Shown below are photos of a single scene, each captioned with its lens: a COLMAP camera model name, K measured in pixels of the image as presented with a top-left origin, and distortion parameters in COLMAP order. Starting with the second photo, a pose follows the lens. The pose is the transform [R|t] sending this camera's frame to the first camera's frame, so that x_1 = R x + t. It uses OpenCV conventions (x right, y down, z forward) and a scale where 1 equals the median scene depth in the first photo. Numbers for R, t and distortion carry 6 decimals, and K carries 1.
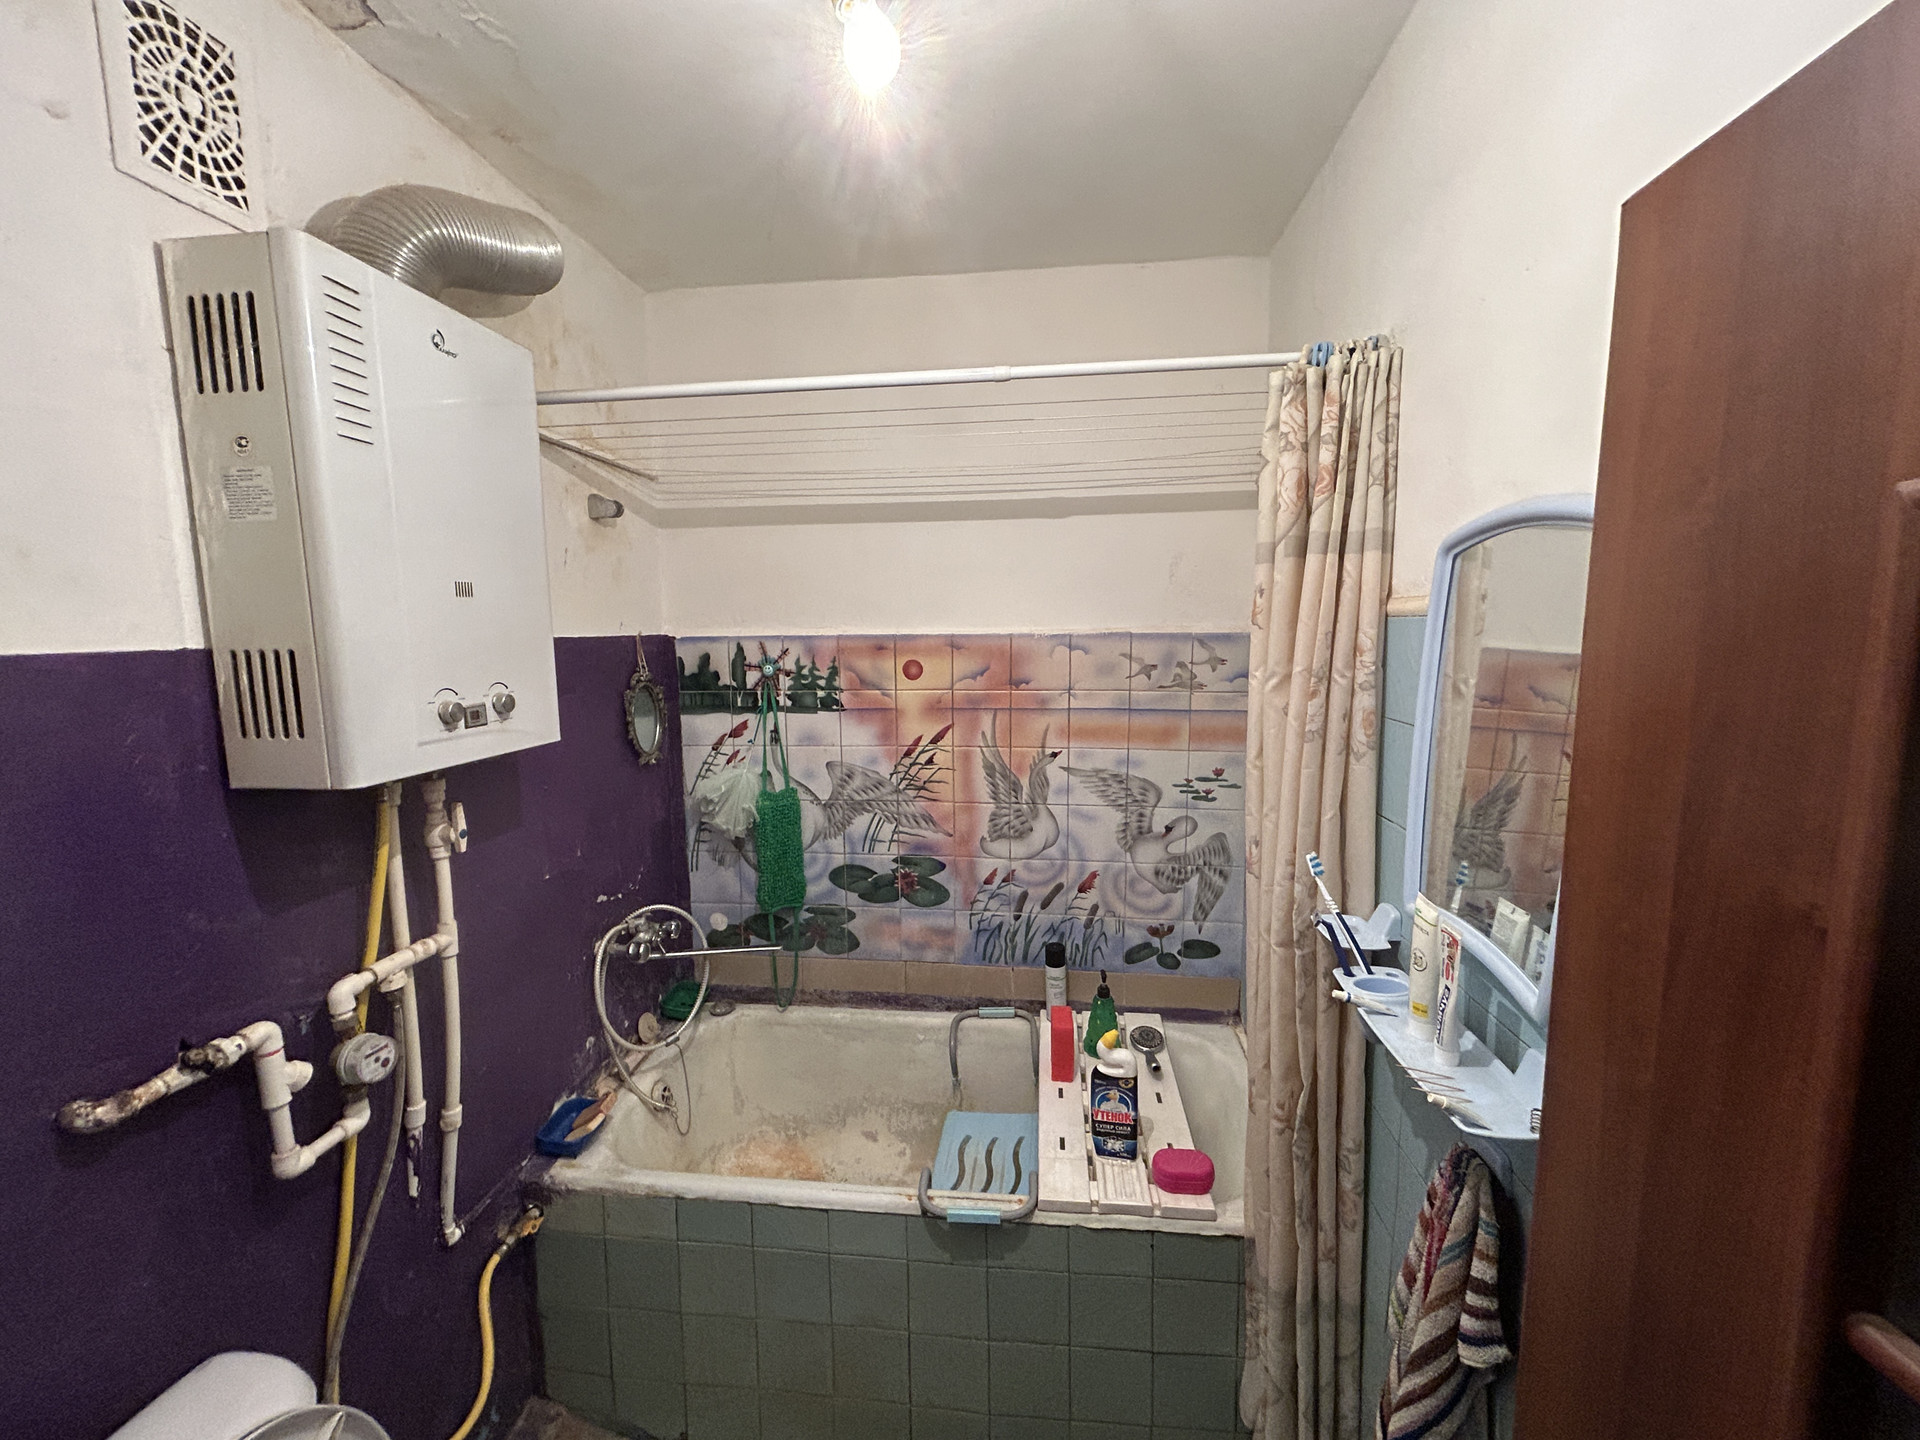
lens RADIAL K [[778.8, 0, 958.4], [0, 778.8, 724.5], [0, 0, 1]] dist [0.004382, 0.000508]
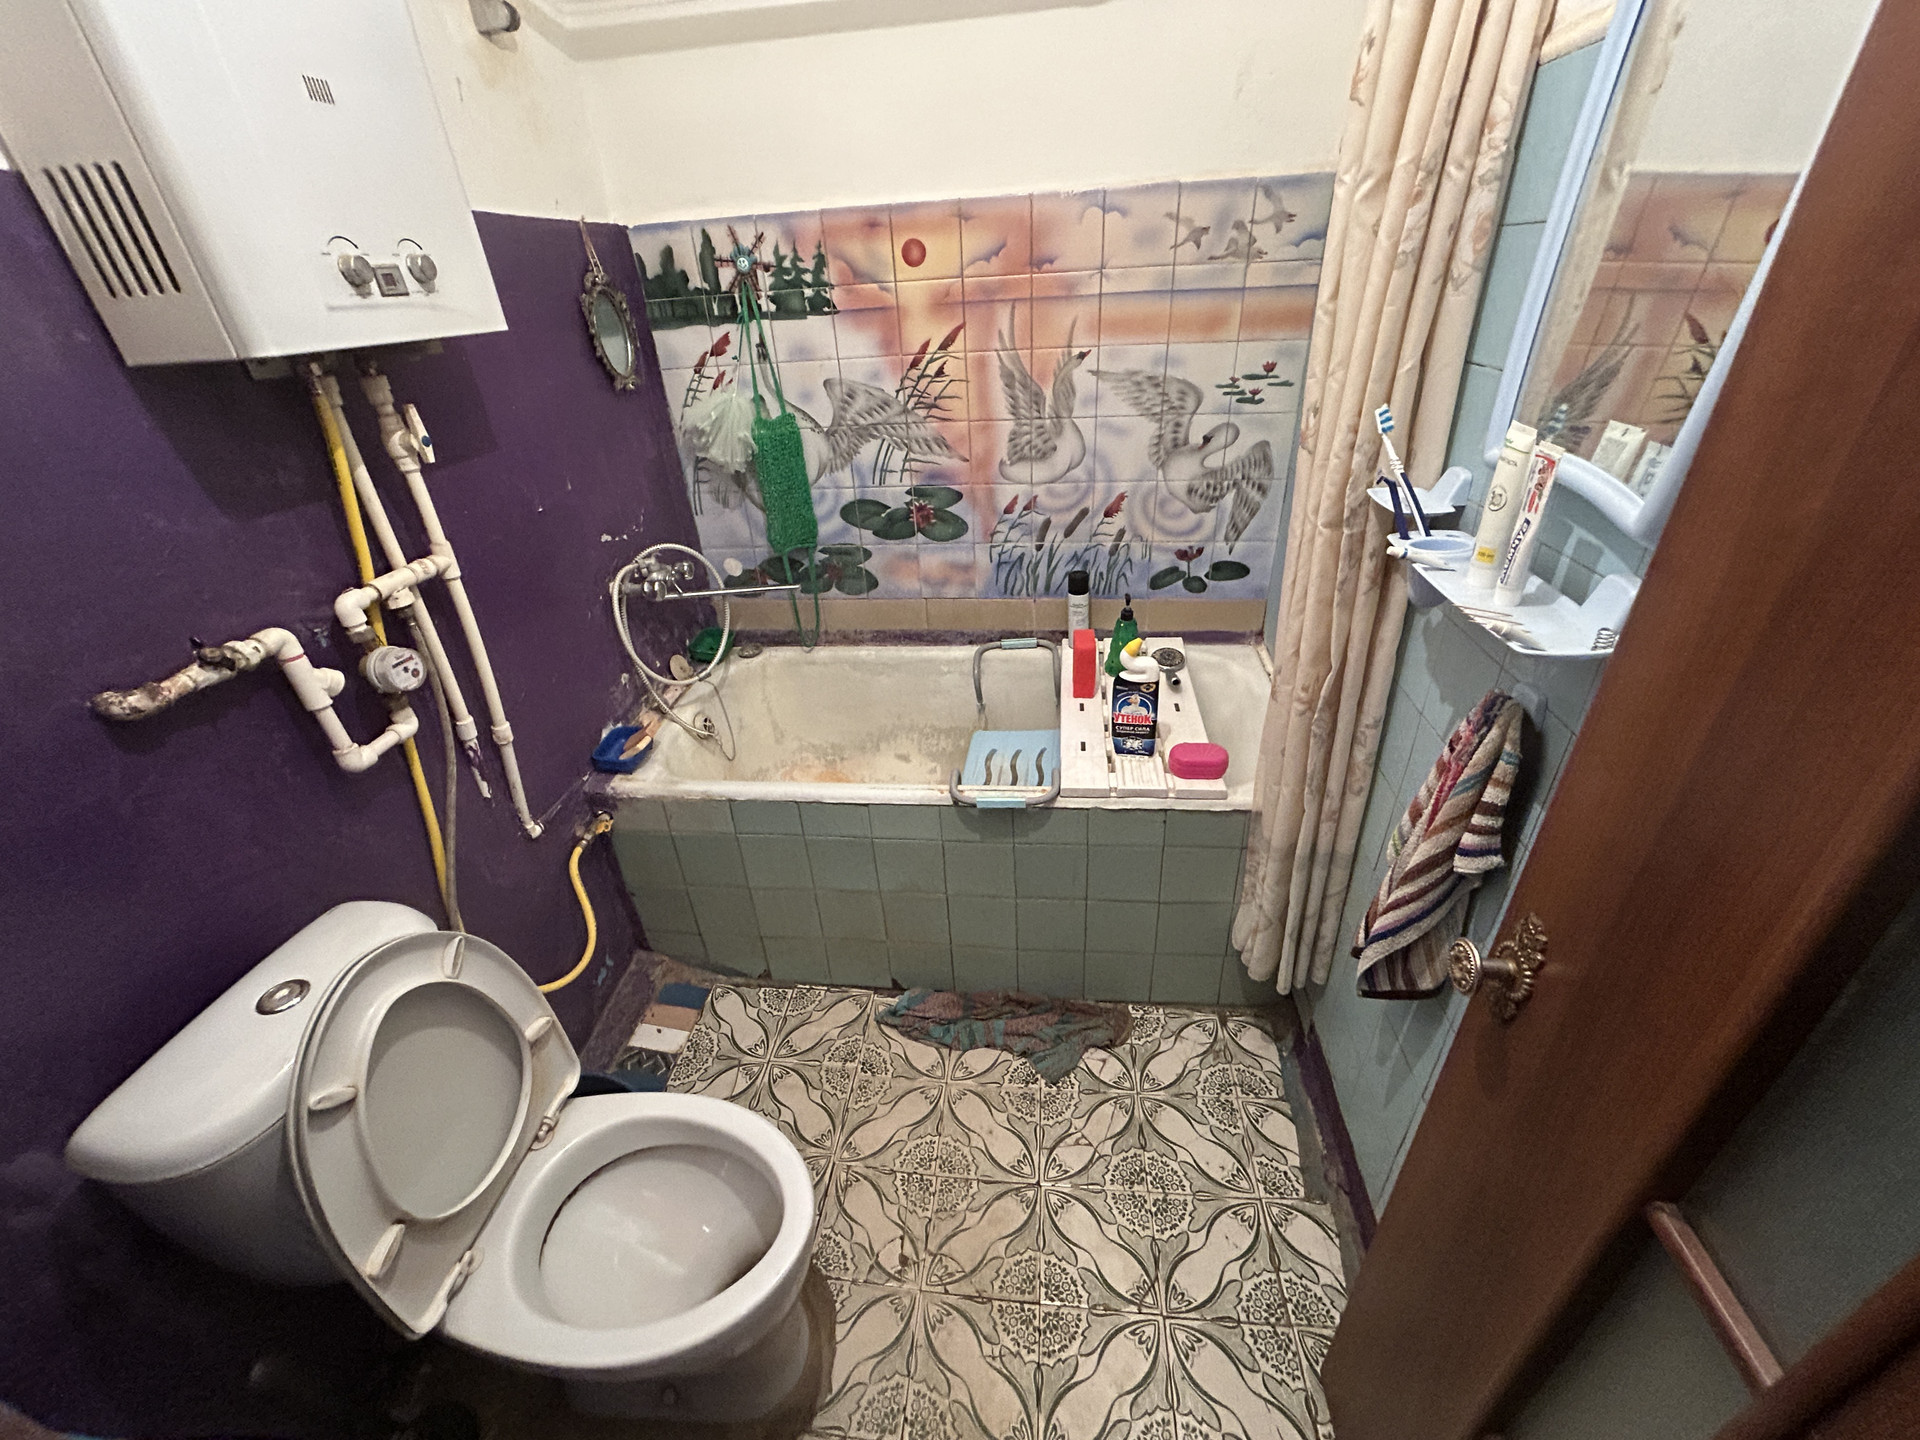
lens RADIAL K [[778.8, 0, 959.8], [0, 778.8, 725.5], [0, 0, 1]] dist [0.004382, 0.000508]
pose [[0.999000, -0.033450, -0.029656, -0.002253], [0.042428, 0.918417, 0.393332, 0.106909], [0.014080, -0.394197, 0.918918, 0.047333]]
